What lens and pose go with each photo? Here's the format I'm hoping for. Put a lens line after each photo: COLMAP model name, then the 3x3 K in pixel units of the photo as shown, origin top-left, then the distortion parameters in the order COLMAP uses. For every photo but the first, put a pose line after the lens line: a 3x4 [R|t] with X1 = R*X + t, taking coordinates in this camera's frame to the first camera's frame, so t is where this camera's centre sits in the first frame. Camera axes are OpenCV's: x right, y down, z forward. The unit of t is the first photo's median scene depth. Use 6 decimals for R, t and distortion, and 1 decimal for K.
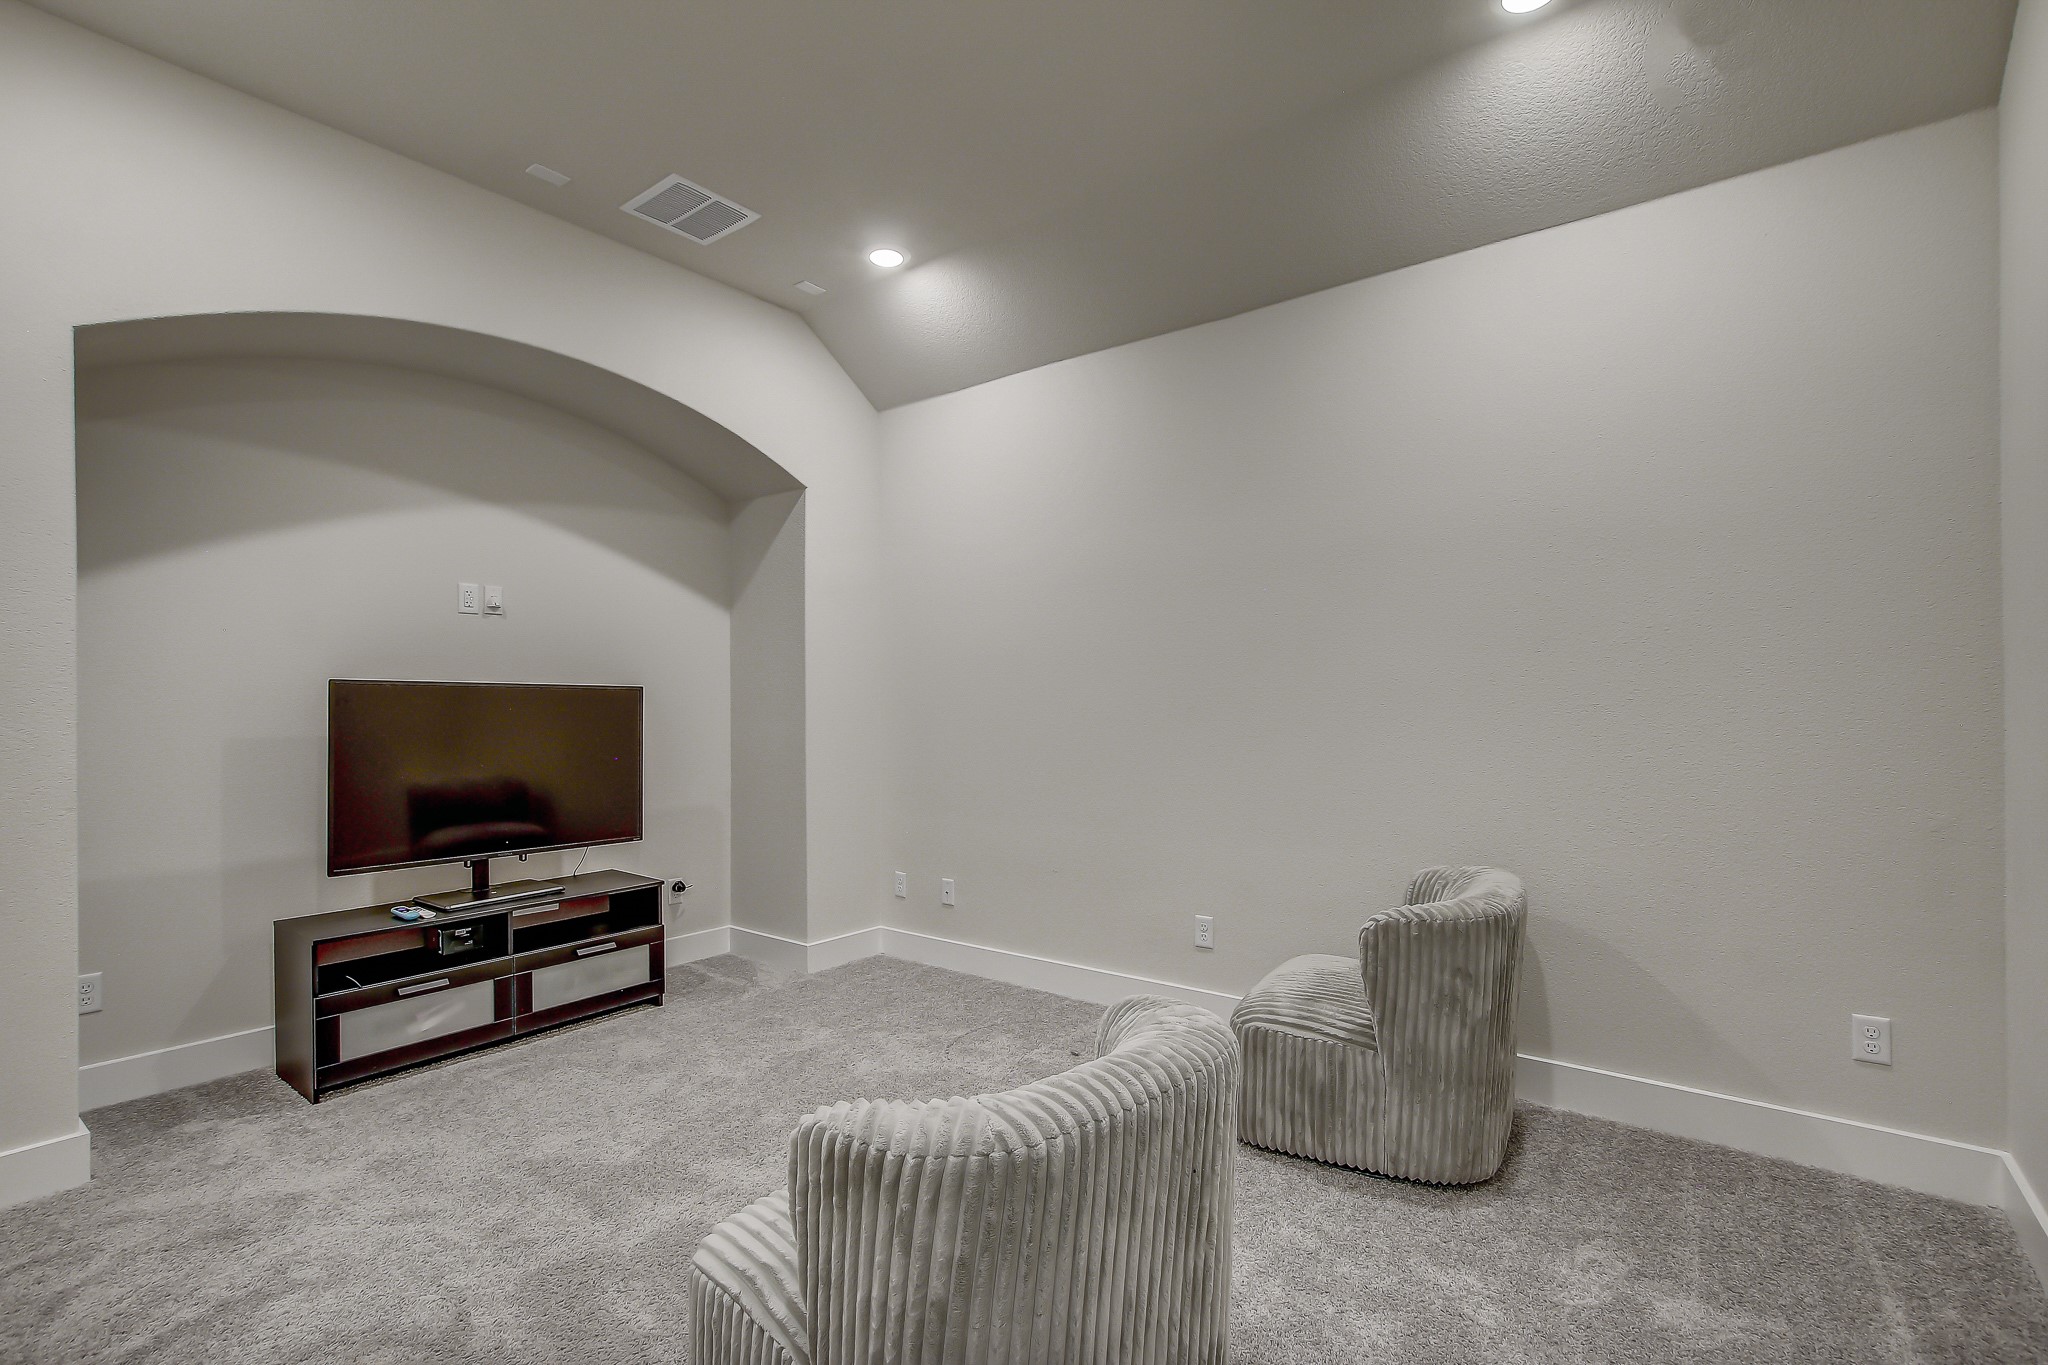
lens RADIAL K [[915.2, 0, 1021.3], [0, 915.2, 725.2], [0, 0, 1]] dist [0.000277, 0.000156]
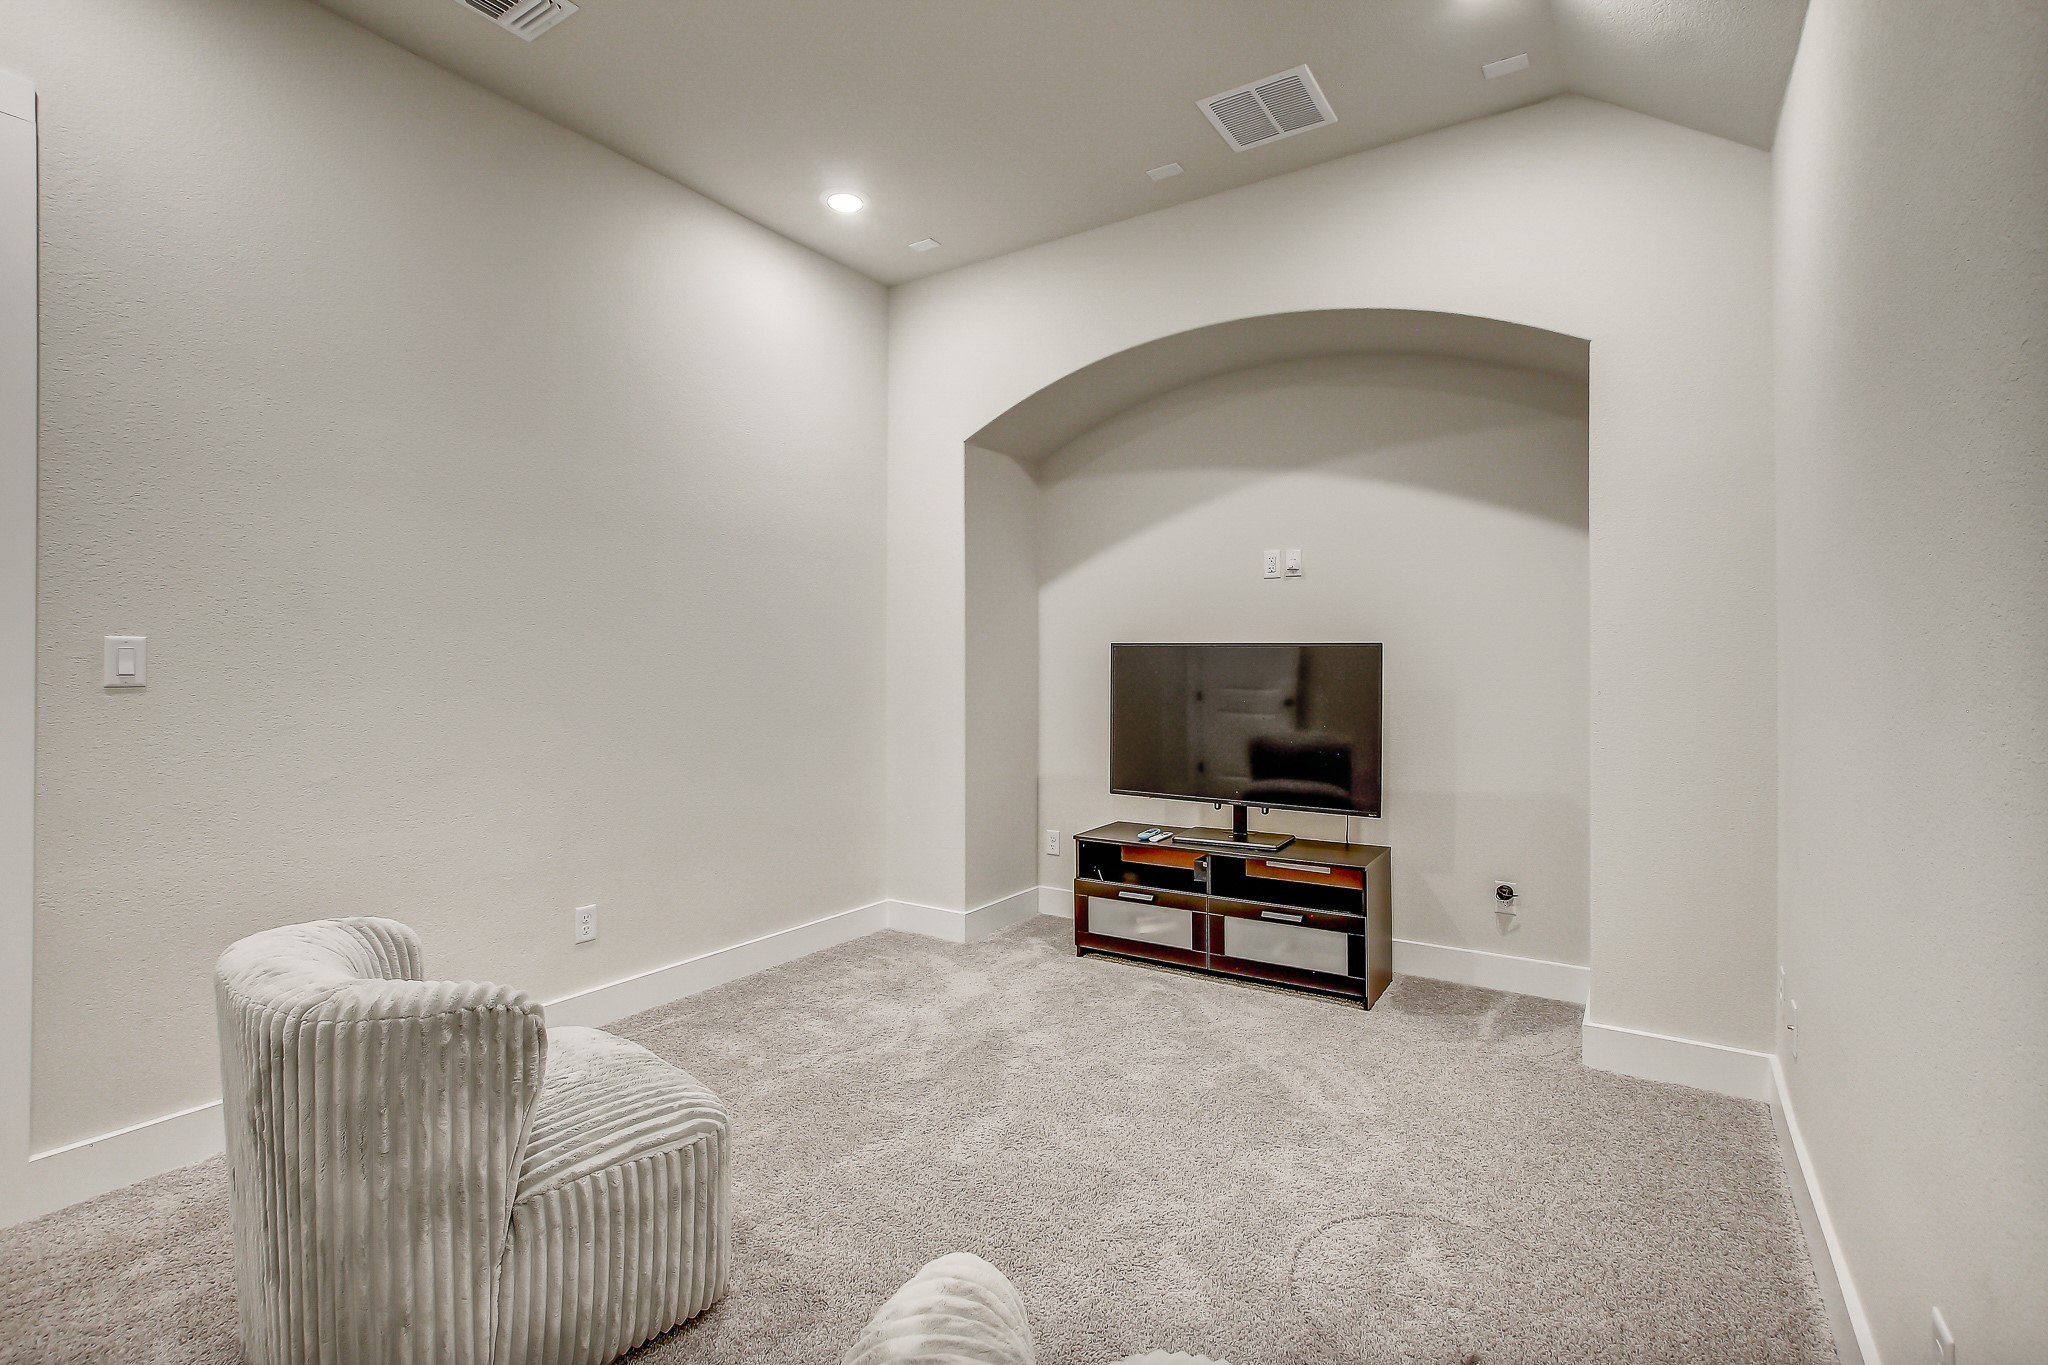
lens RADIAL K [[940.7, 0, 1023.7], [0, 940.7, 676.7], [0, 0, 1]] dist [-0.000382, 0.000263]
pose [[0.102864, 0.017267, -0.994546, 0.487135], [-0.021907, 0.999646, 0.015089, -0.017223], [0.994454, 0.020236, 0.103206, 0.618437]]
